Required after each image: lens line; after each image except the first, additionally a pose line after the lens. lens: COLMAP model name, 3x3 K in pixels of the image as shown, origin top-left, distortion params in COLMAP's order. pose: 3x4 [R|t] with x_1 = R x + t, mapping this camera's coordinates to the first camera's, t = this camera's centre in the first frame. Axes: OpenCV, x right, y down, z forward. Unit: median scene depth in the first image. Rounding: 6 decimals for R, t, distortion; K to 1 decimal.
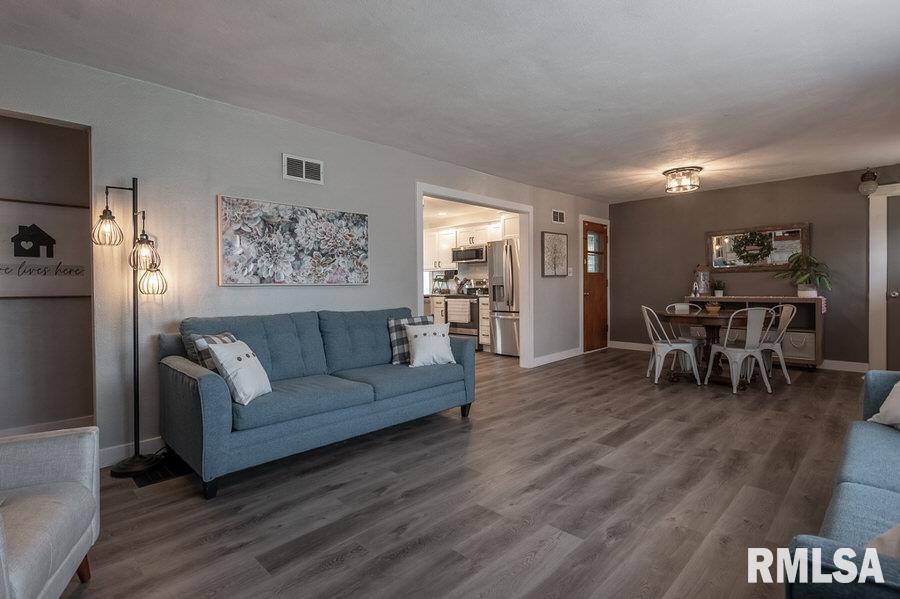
lens RADIAL K [[450.2, 0, 445.9], [0, 450.2, 296.7], [0, 0, 1]] dist [-0.002302, -0.000416]
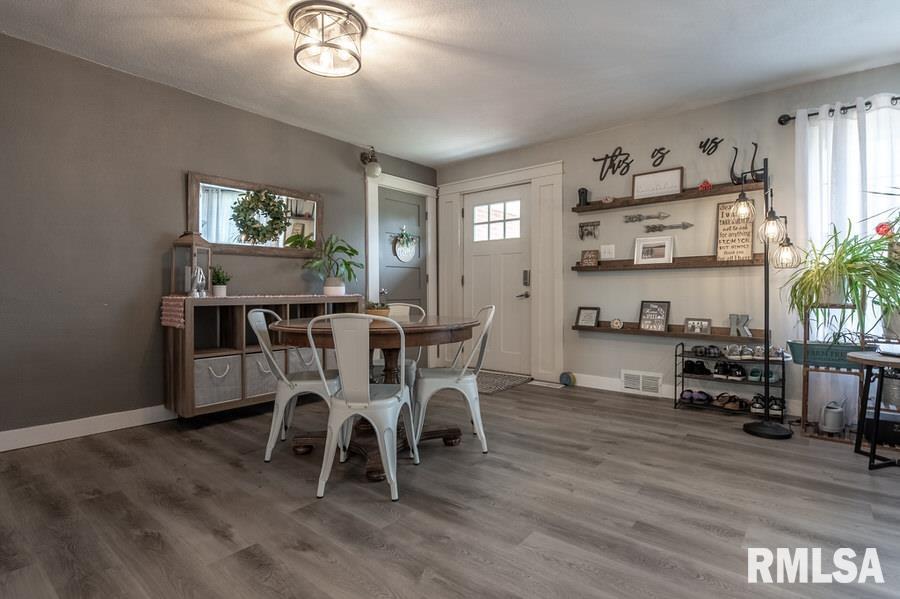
lens RADIAL K [[450.2, 0, 443.8], [0, 450.2, 296.1], [0, 0, 1]] dist [-0.002302, -0.000416]
pose [[-0.093466, 0.000563, 0.995622, 0.039196], [0.027330, 0.999624, 0.002001, 0.005395], [-0.995247, 0.027397, -0.093447, 0.780553]]
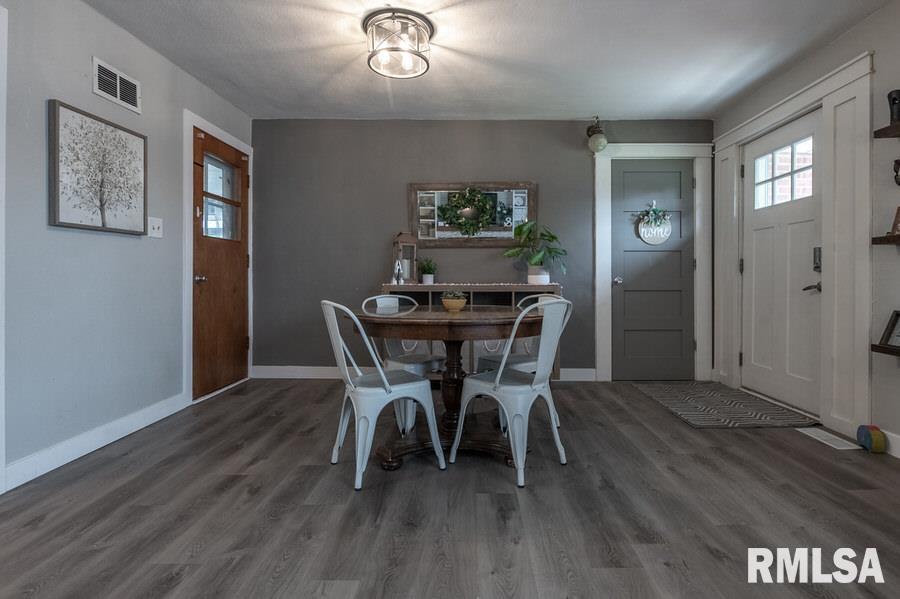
lens RADIAL K [[450.2, 0, 473.8], [0, 450.2, 282.5], [0, 0, 1]] dist [-0.002302, -0.000416]
pose [[0.705912, 0.009269, 0.708239, 0.195451], [0.006523, 0.999787, -0.019586, 0.010393], [-0.708270, 0.018446, 0.705701, 0.497108]]
